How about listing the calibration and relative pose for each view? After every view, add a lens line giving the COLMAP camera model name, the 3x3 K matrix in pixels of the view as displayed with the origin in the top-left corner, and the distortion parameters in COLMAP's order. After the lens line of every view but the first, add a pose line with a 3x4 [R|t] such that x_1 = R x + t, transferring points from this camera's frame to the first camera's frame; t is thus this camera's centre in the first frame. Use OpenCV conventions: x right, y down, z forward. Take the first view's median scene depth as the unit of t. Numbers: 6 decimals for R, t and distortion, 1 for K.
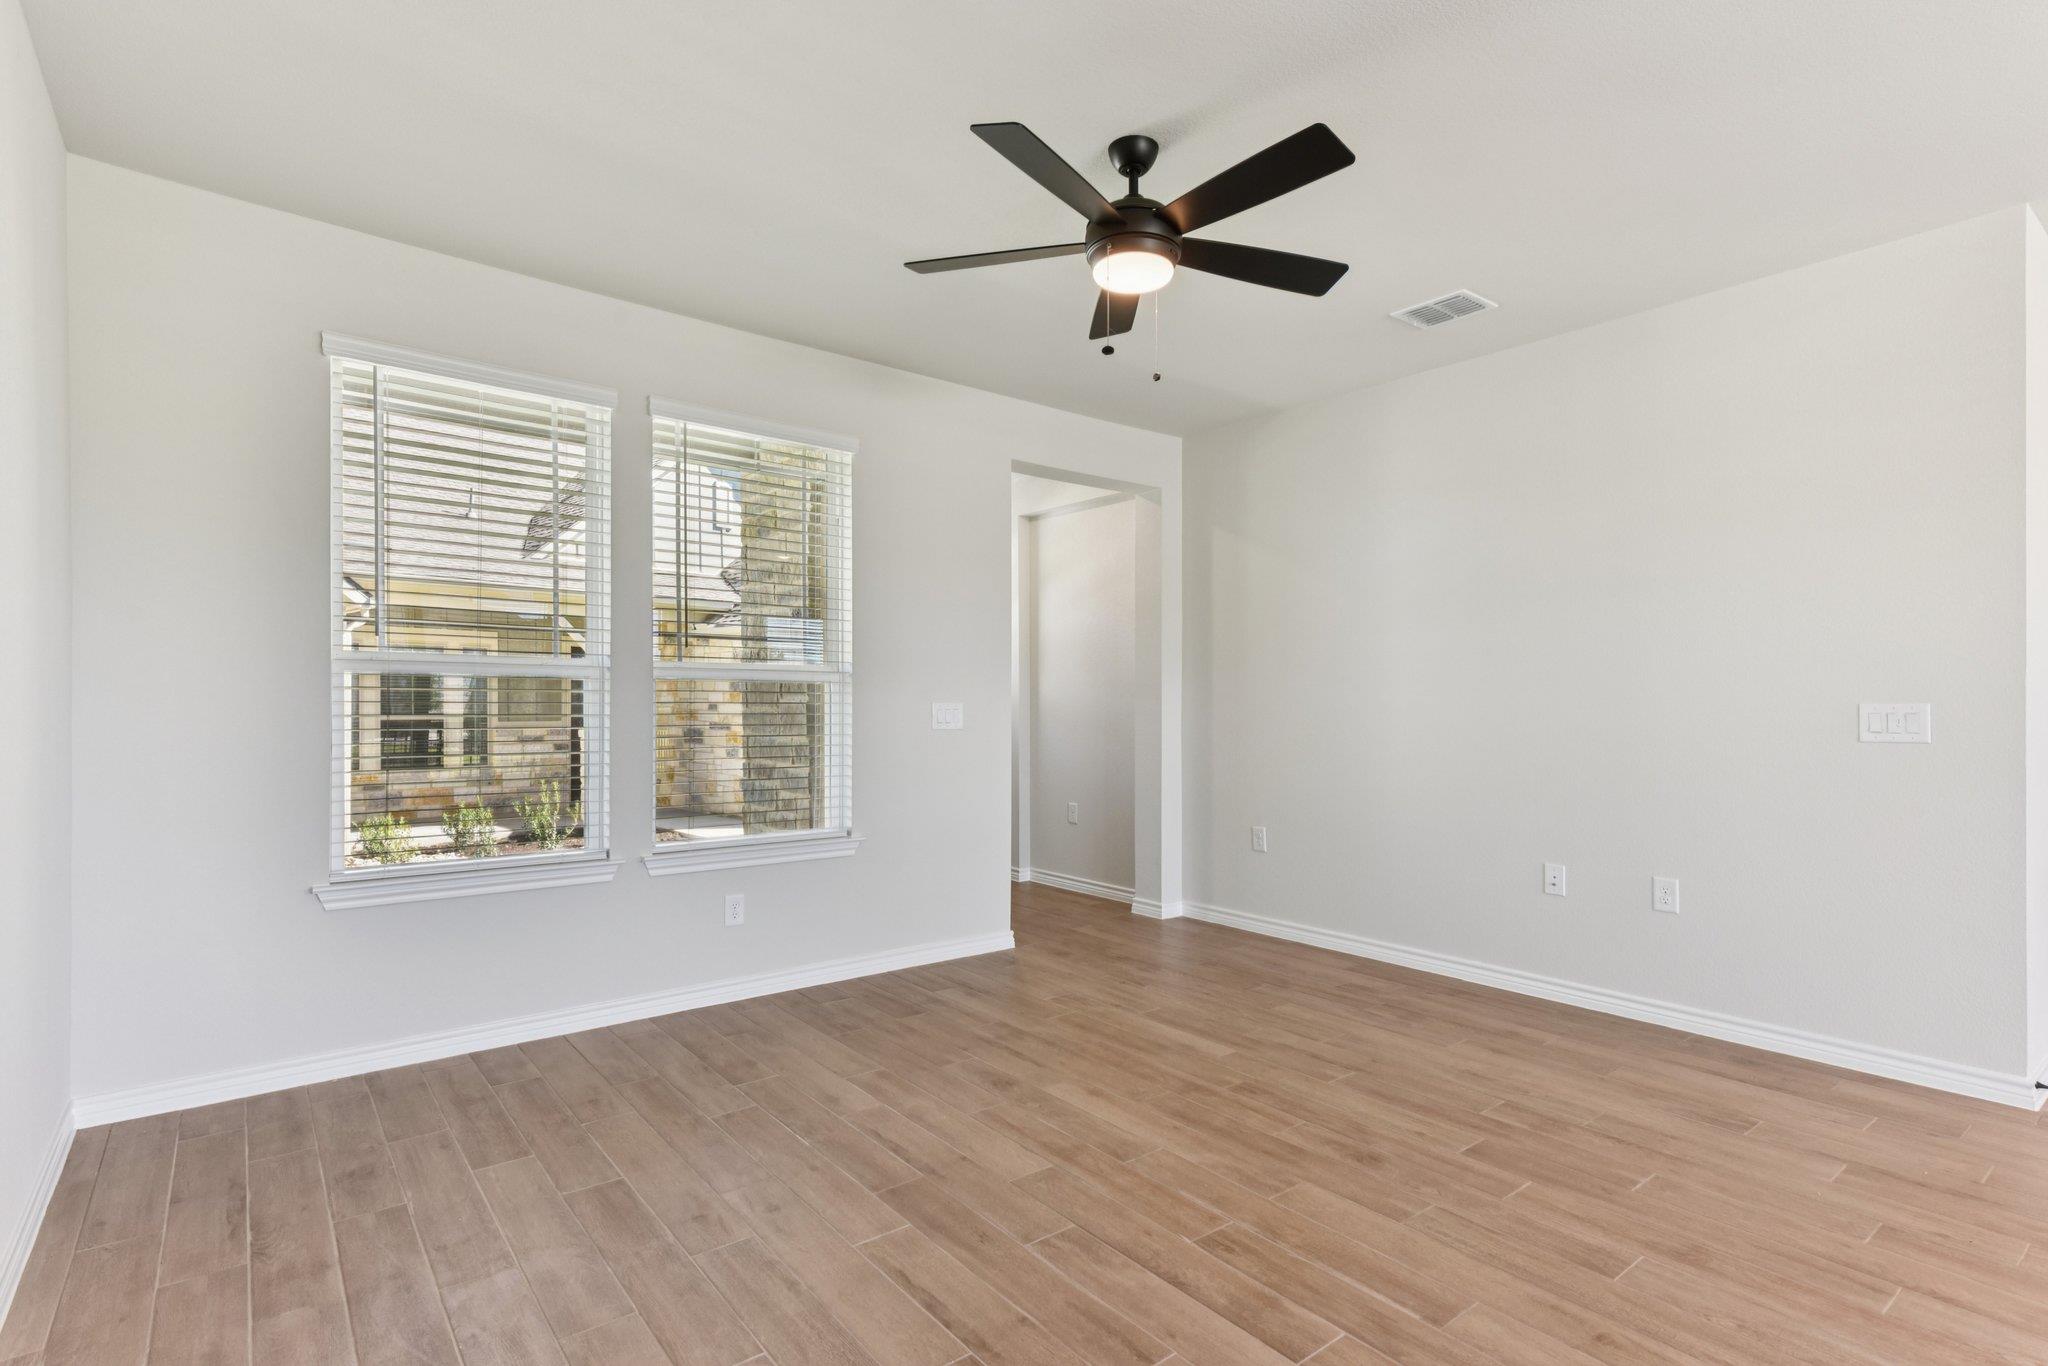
lens RADIAL K [[1003.0, 0, 1034.0], [0, 1003.0, 699.8], [0, 0, 1]] dist [0.014097, -0.000791]
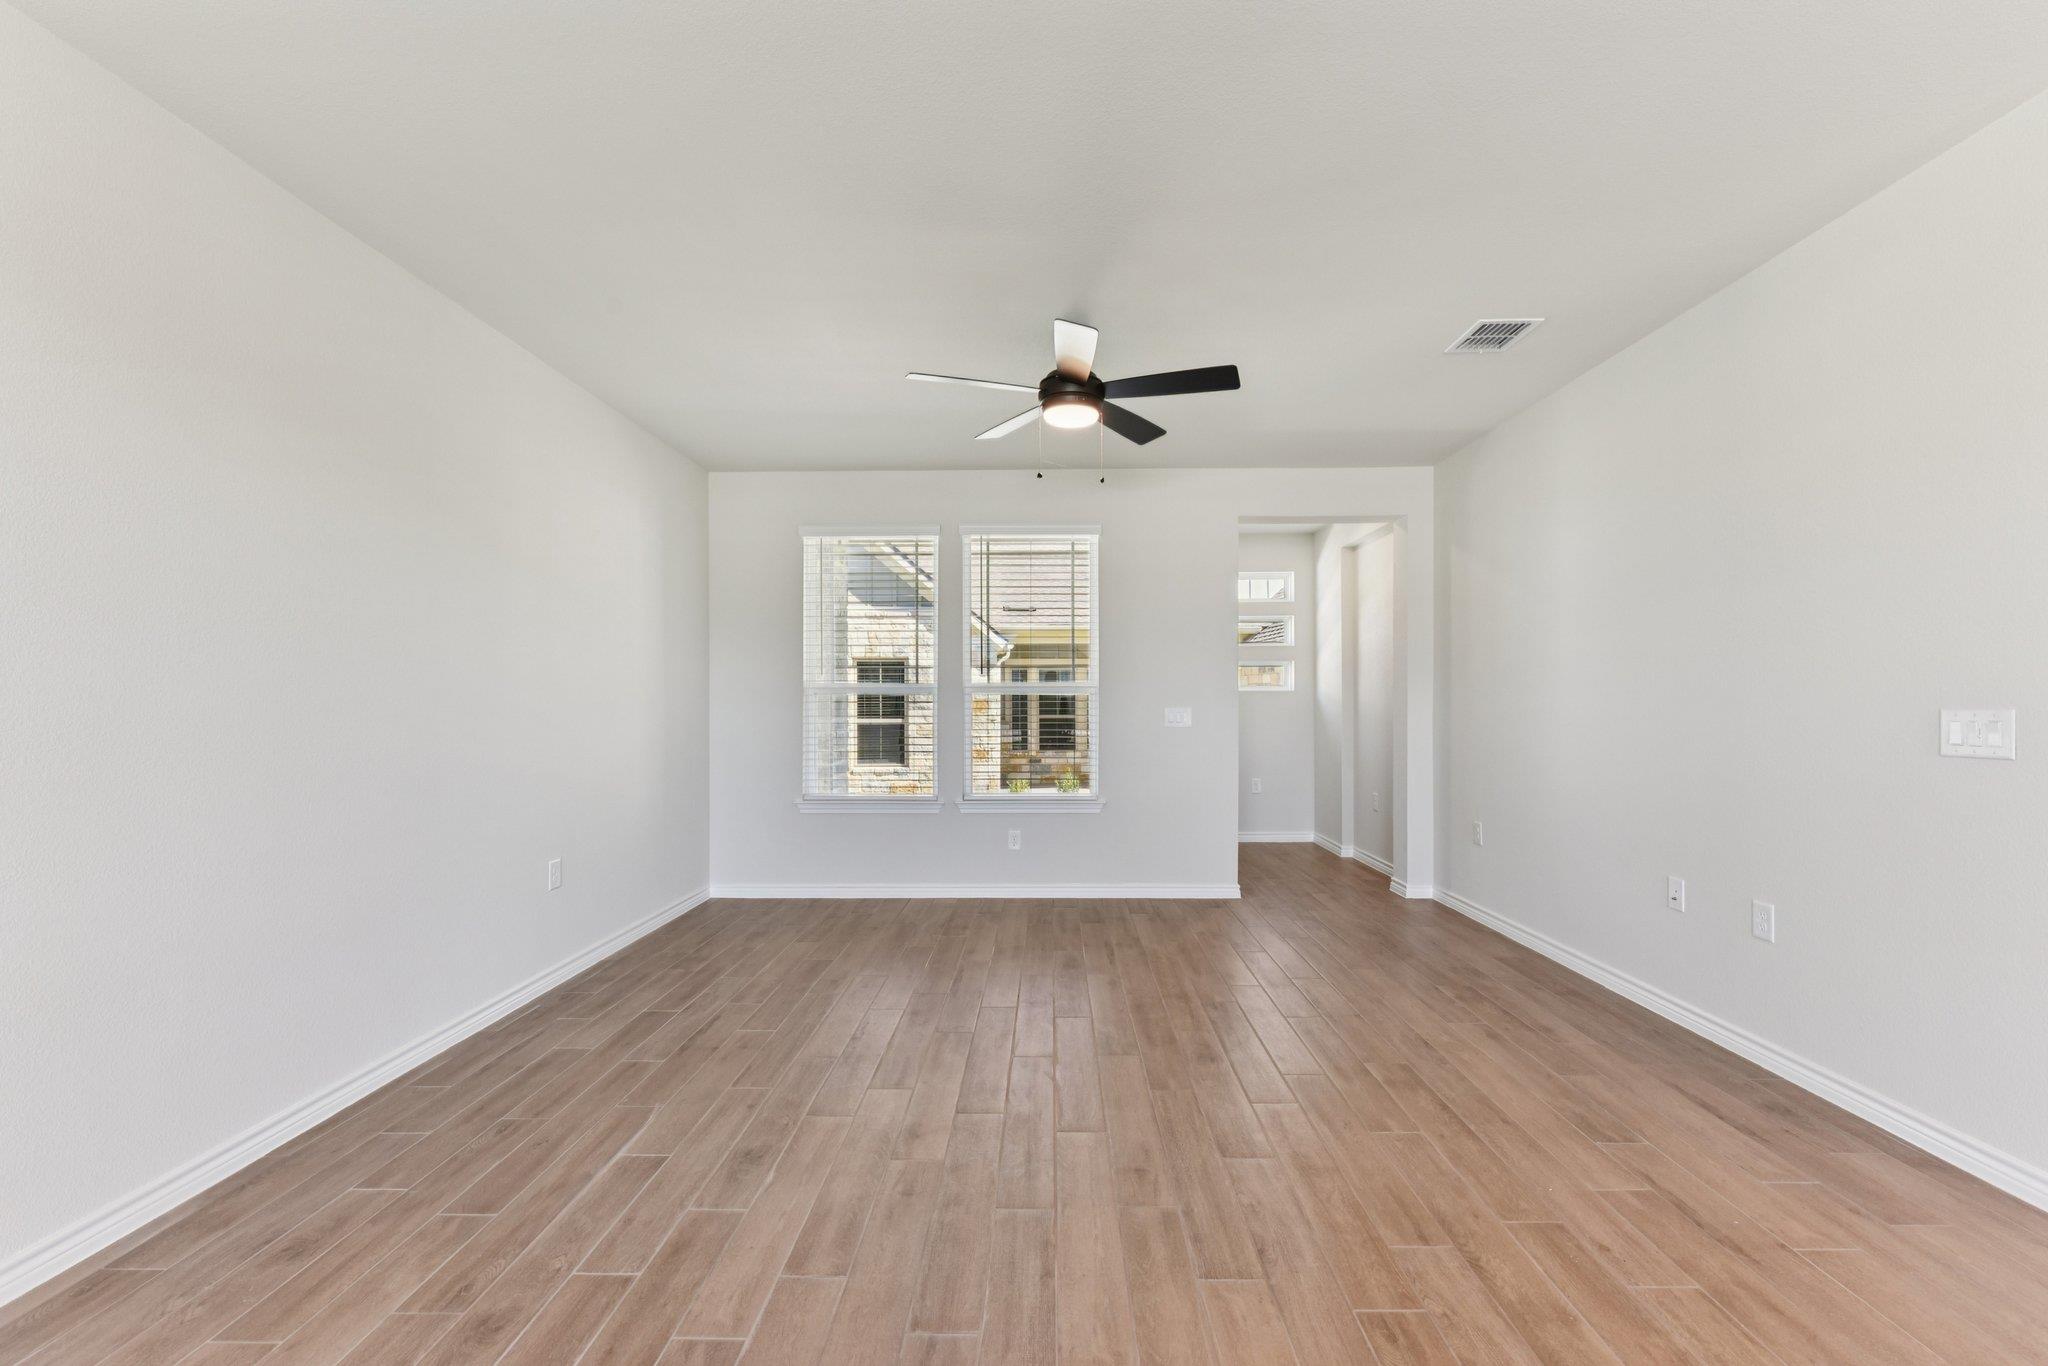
lens RADIAL K [[840.0, 0, 1037.1], [0, 840.0, 704.9], [0, 0, 1]] dist [-0.001818, -0.000318]
pose [[0.771677, -0.004452, -0.635999, 0.678153], [0.007842, 0.999966, 0.002516, -0.006584], [0.635966, -0.006928, 0.771686, 0.014535]]
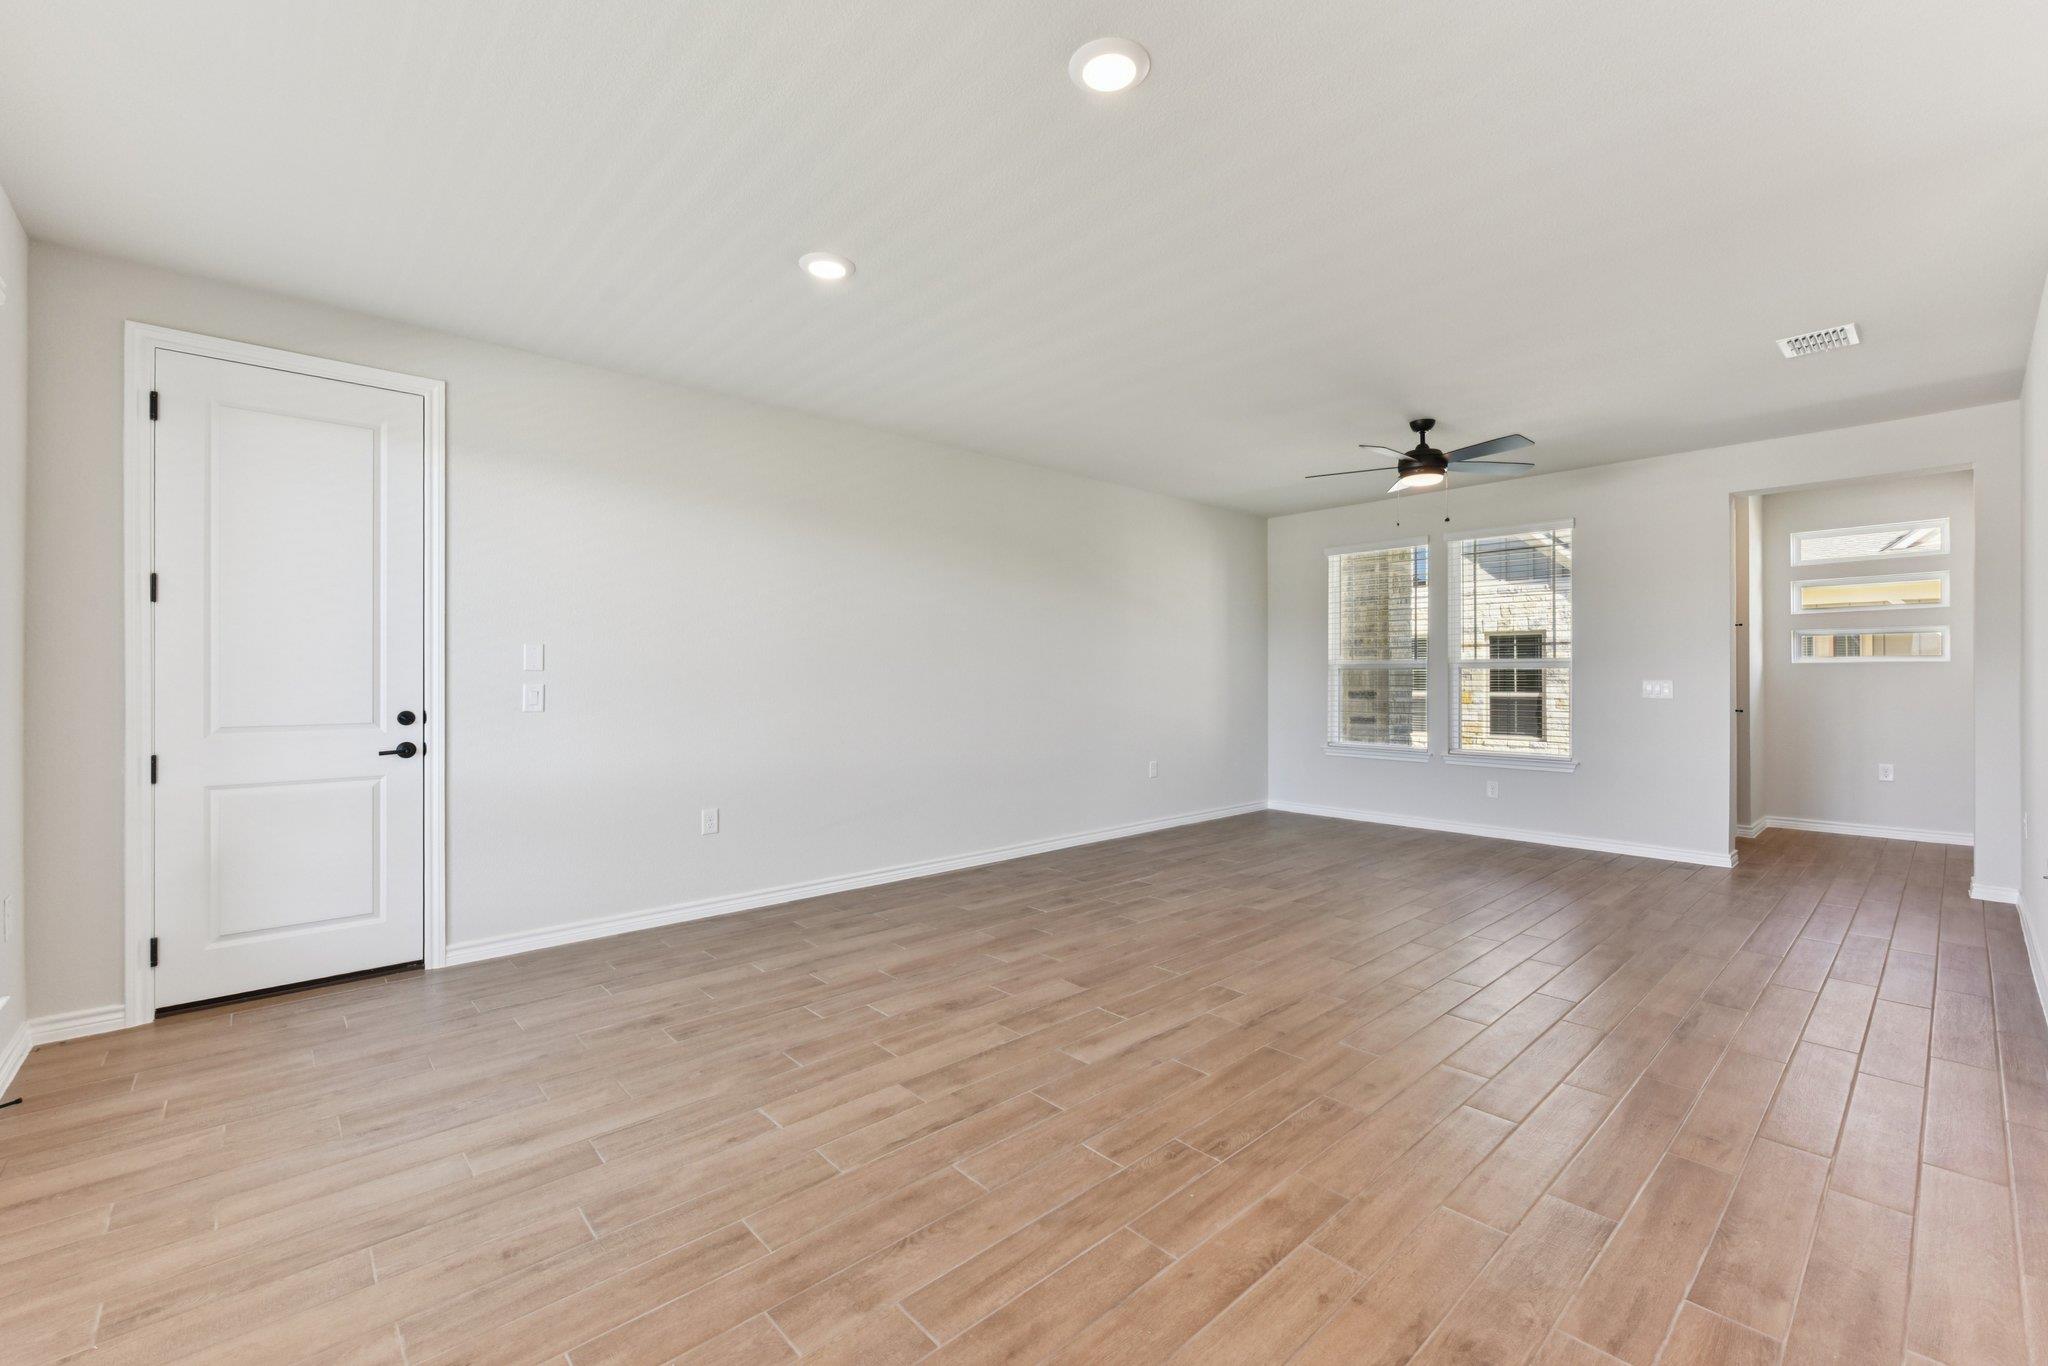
lens RADIAL K [[838.3, 0, 1033.2], [0, 838.3, 688.6], [0, 0, 1]] dist [-0.000167, -0.000207]
pose [[0.068961, 0.008367, -0.997584, 1.473345], [0.004665, 0.999951, 0.008709, 0.000265], [0.997608, -0.005254, 0.068918, 0.034912]]
